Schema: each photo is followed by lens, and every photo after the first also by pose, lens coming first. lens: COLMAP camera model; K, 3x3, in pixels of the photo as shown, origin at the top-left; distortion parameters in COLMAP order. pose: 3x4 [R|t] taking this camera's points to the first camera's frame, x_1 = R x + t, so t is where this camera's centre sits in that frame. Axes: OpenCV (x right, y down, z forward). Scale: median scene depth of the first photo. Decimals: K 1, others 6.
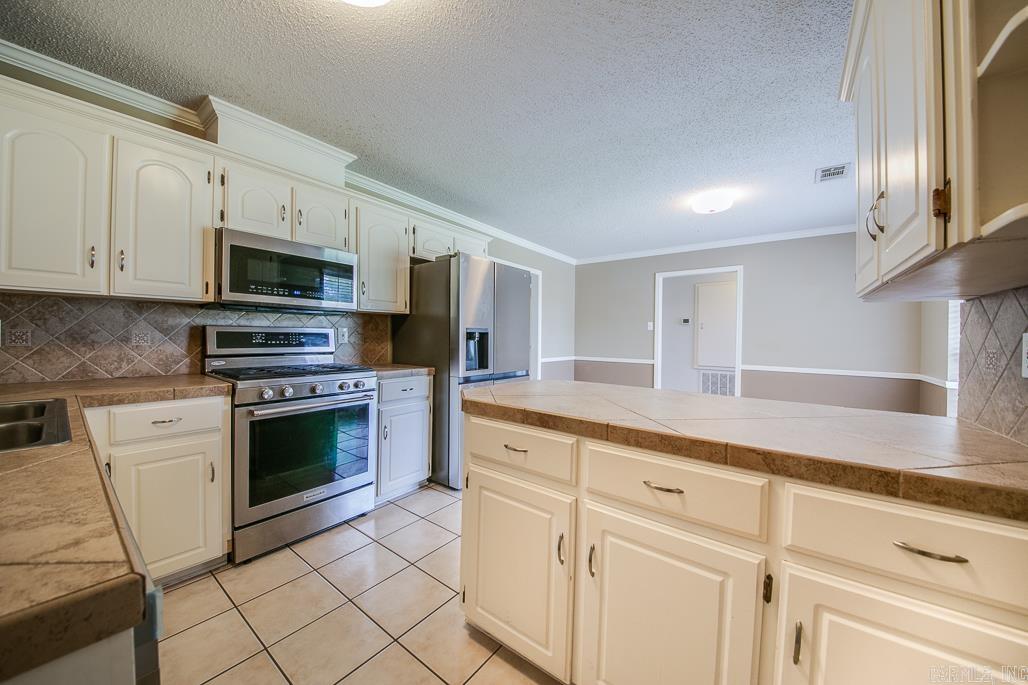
lens RADIAL K [[361.2, 0, 518.2], [0, 361.2, 336.1], [0, 0, 1]] dist [-0.008735, -0.004011]
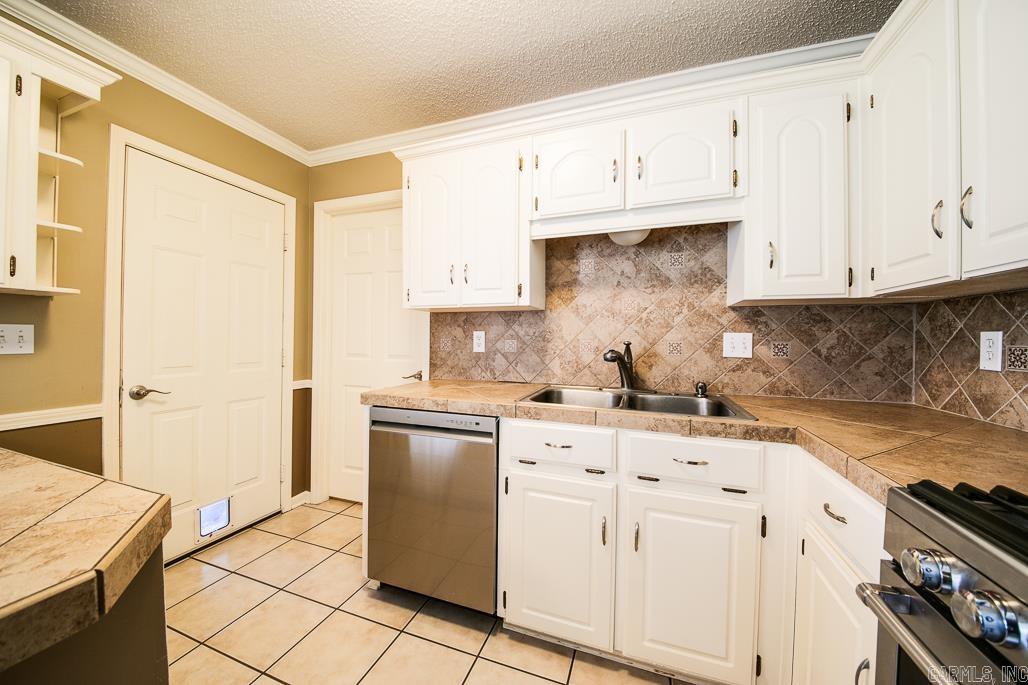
lens RADIAL K [[361.2, 0, 508.8], [0, 361.2, 337.8], [0, 0, 1]] dist [-0.008735, -0.004011]
pose [[-0.960089, -0.025060, -0.278570, -0.248793], [-0.026875, 0.999635, 0.002698, -0.006836], [0.278401, 0.010077, -0.960412, 0.931618]]
